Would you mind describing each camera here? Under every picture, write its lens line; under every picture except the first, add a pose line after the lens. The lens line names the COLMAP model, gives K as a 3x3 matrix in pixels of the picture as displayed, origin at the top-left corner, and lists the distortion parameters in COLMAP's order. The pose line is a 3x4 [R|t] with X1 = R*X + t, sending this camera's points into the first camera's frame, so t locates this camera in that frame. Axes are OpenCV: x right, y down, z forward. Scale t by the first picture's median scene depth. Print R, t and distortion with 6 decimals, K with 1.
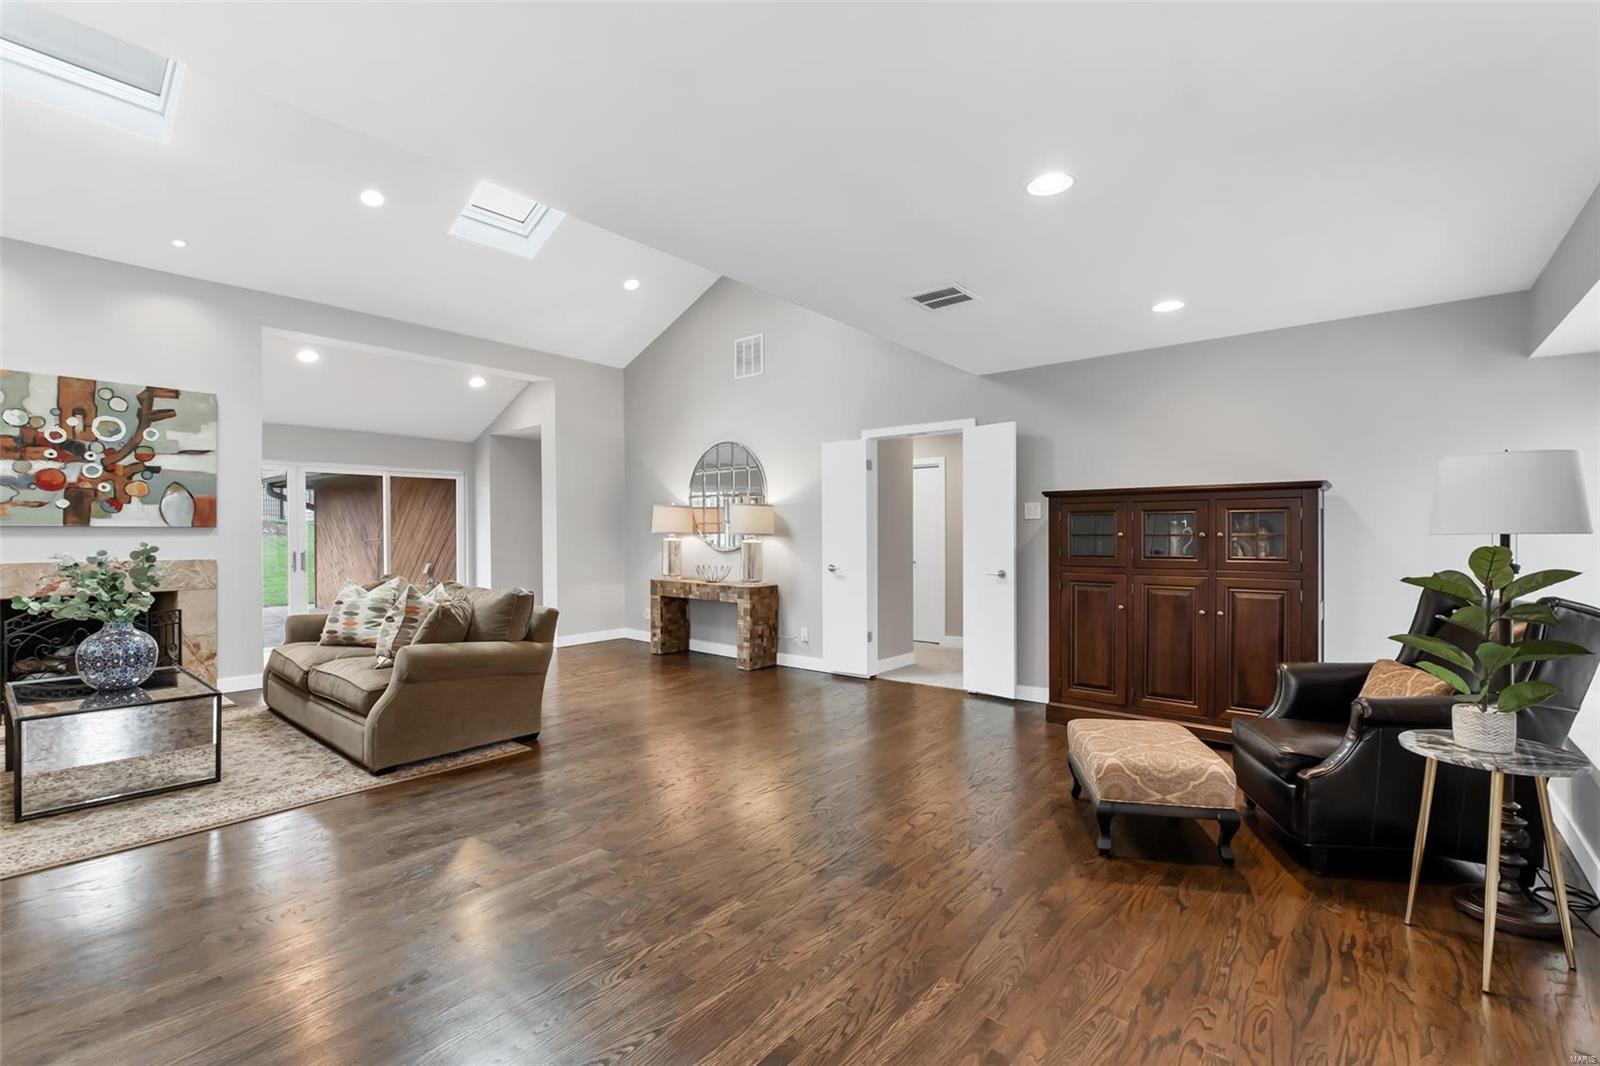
lens RADIAL K [[706.7, 0, 769.5], [0, 706.7, 536.7], [0, 0, 1]] dist [-0.003720, -0.000379]
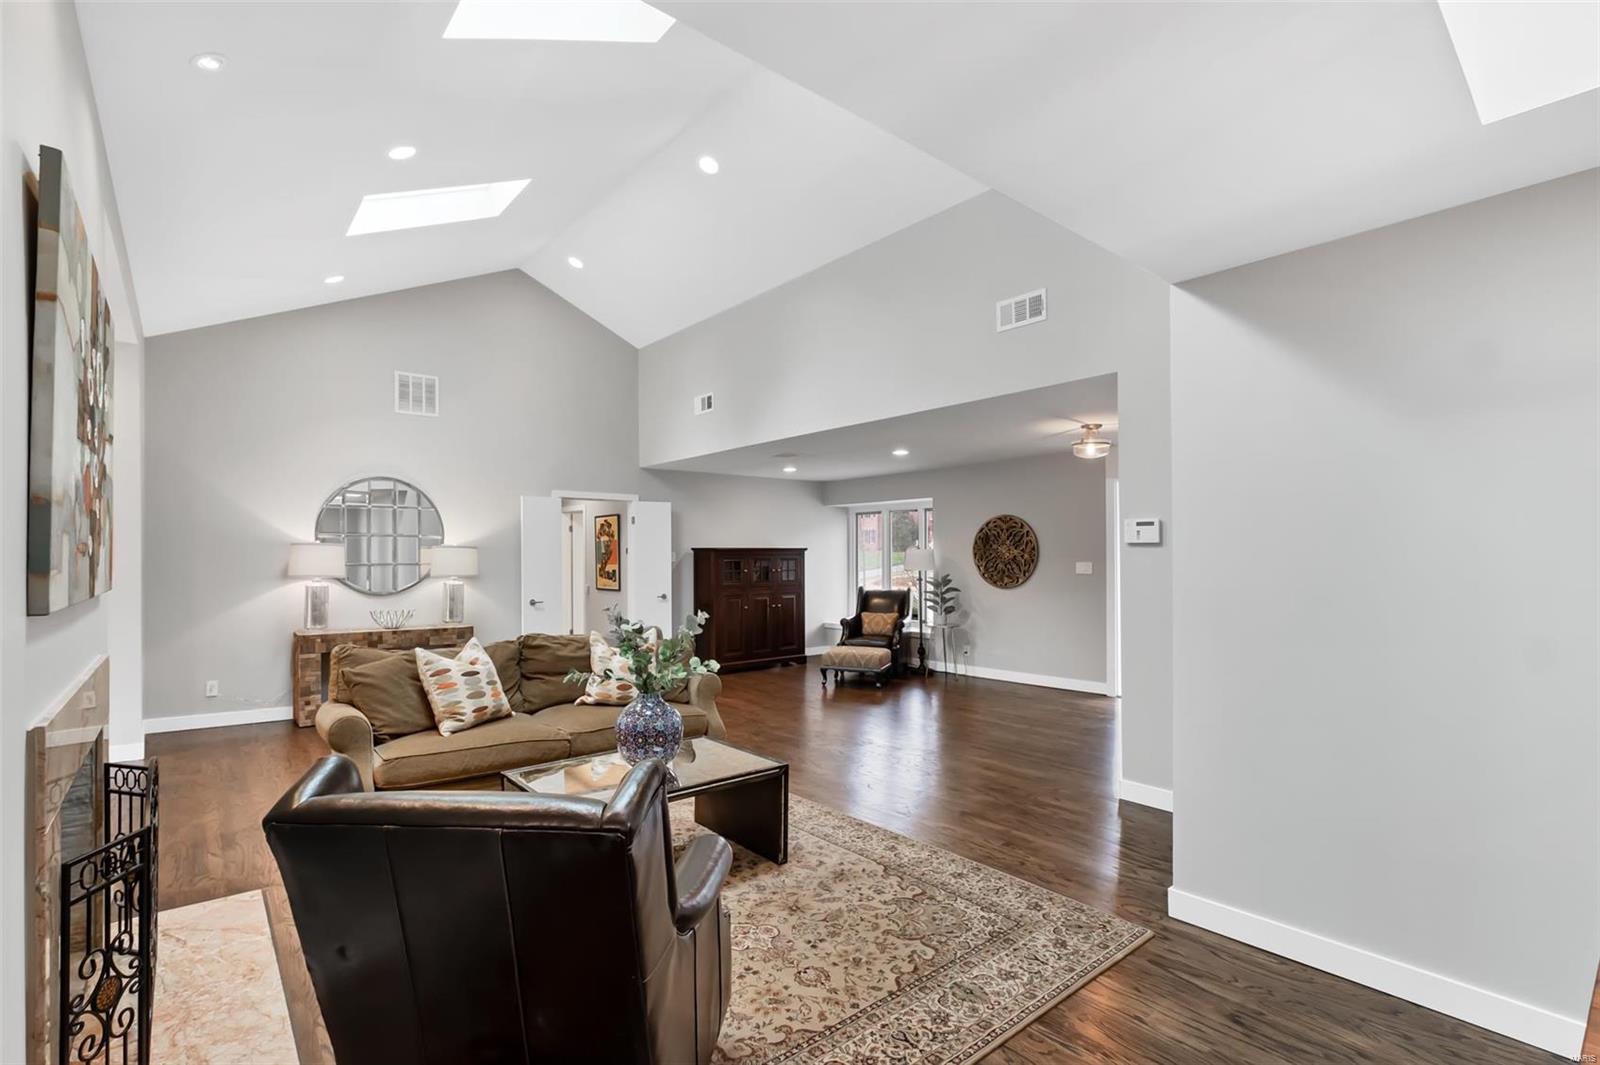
lens RADIAL K [[729.4, 0, 752.5], [0, 729.4, 537.8], [0, 0, 1]] dist [-0.000510, -0.000184]
pose [[0.194814, 0.024328, 0.980539, -1.337678], [0.006756, 0.999635, -0.026144, -0.037755], [-0.980817, 0.011718, 0.194578, 0.505095]]
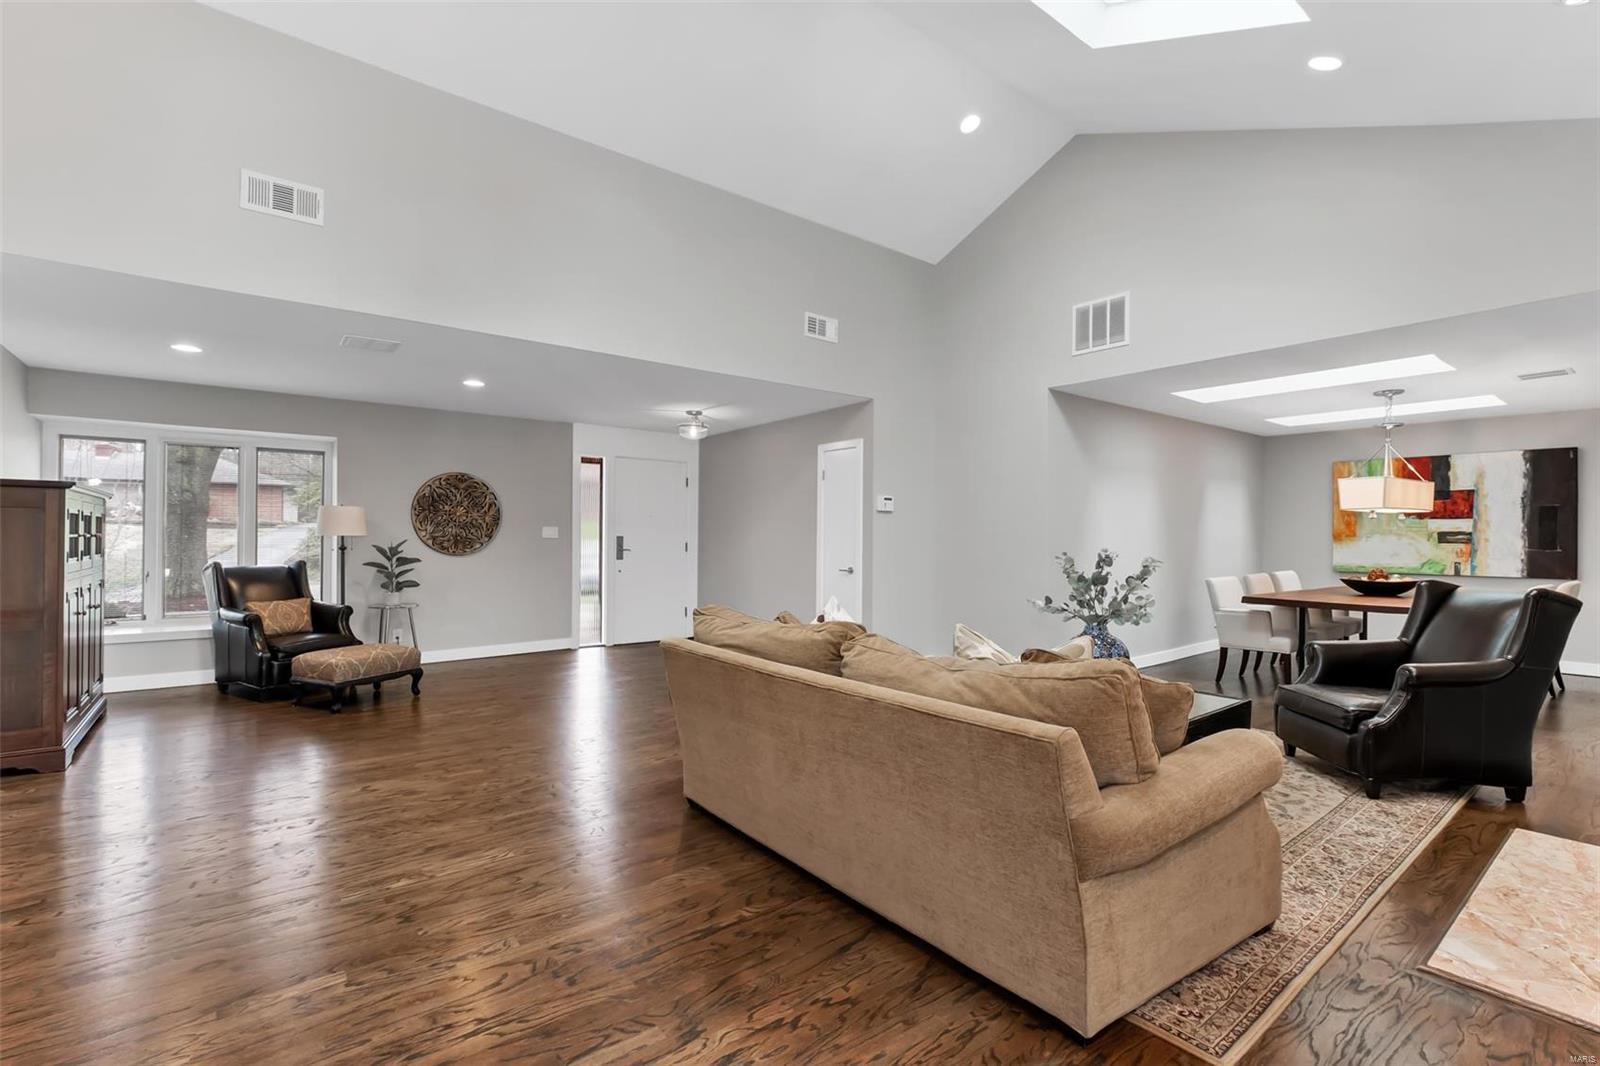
lens RADIAL K [[697.5, 0, 787.9], [0, 697.5, 536.3], [0, 0, 1]] dist [-0.000902, 0.000088]
pose [[-0.979344, -0.005400, 0.202131, -0.527454], [-0.005494, 0.999985, 0.000098, -0.004587], [-0.202128, -0.001014, -0.979359, 1.502486]]
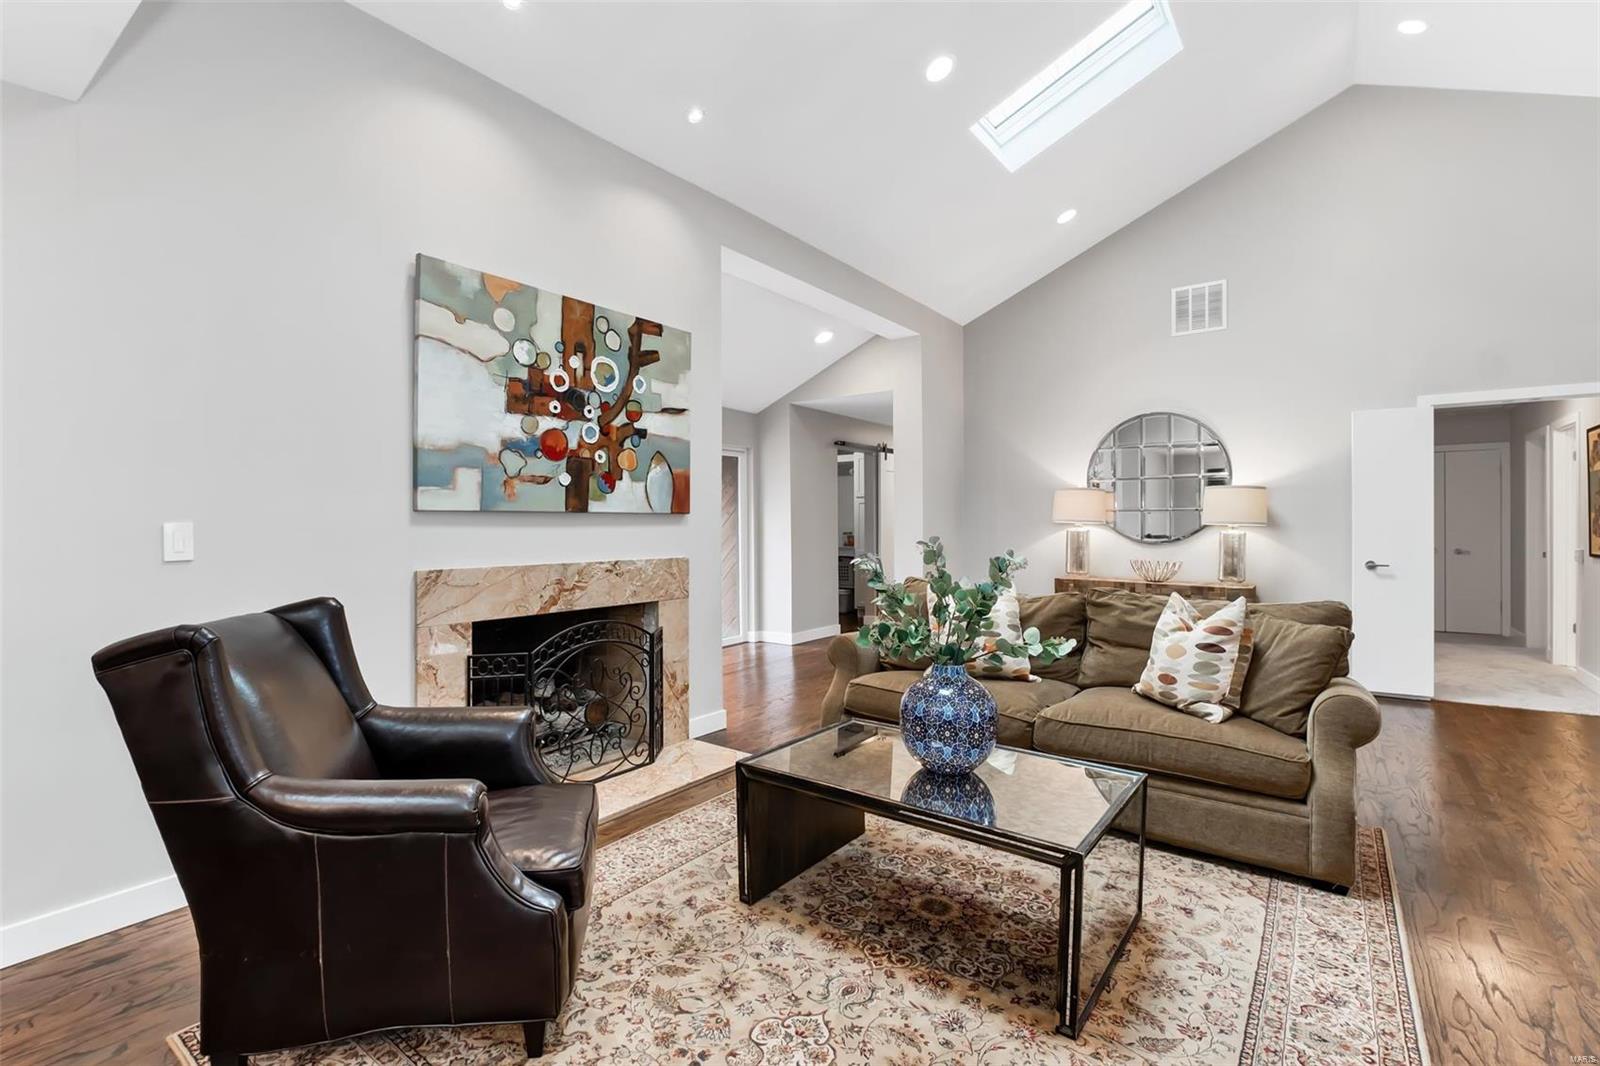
lens RADIAL K [[725.2, 0, 782.9], [0, 725.2, 525.0], [0, 0, 1]] dist [-0.003169, -0.000690]
pose [[0.998161, 0.000661, 0.060608, -0.817636], [-0.000677, 1.000000, 0.000236, -0.002213], [-0.060608, -0.000276, 0.998162, 0.266273]]
